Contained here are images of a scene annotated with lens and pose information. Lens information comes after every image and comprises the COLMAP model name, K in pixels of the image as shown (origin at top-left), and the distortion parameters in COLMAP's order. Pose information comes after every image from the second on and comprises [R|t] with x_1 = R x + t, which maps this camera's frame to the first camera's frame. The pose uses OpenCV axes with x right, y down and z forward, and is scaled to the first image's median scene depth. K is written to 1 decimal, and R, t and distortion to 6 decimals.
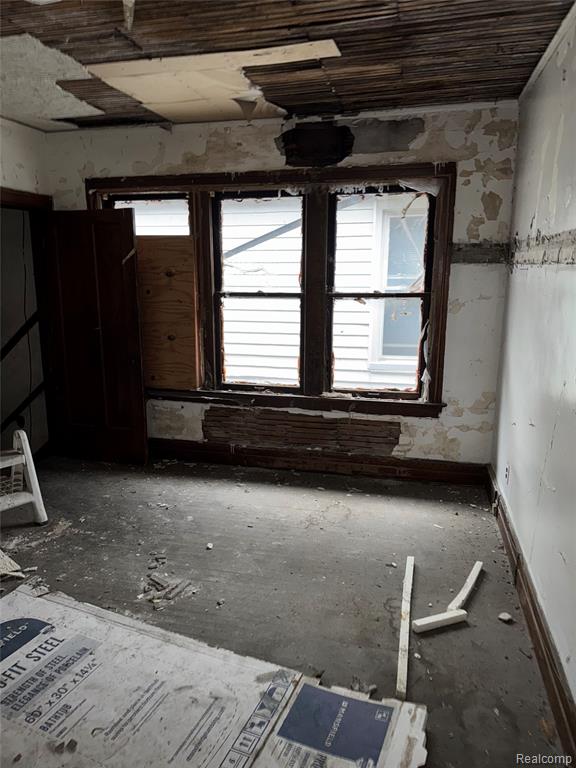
lens RADIAL K [[526.0, 0, 289.6], [0, 526.0, 386.1], [0, 0, 1]] dist [0.050530, -0.074163]
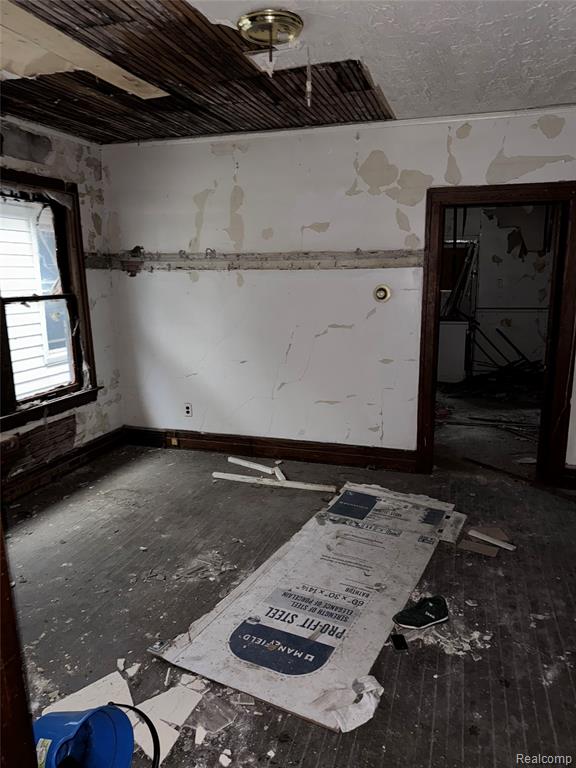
lens RADIAL K [[526.0, 0, 289.6], [0, 526.0, 386.1], [0, 0, 1]] dist [0.050530, -0.074163]
pose [[0.079374, -0.201491, 0.976269, -0.884266], [0.230004, 0.956635, 0.178738, -0.086836], [-0.969947, 0.210358, 0.122276, 0.470394]]
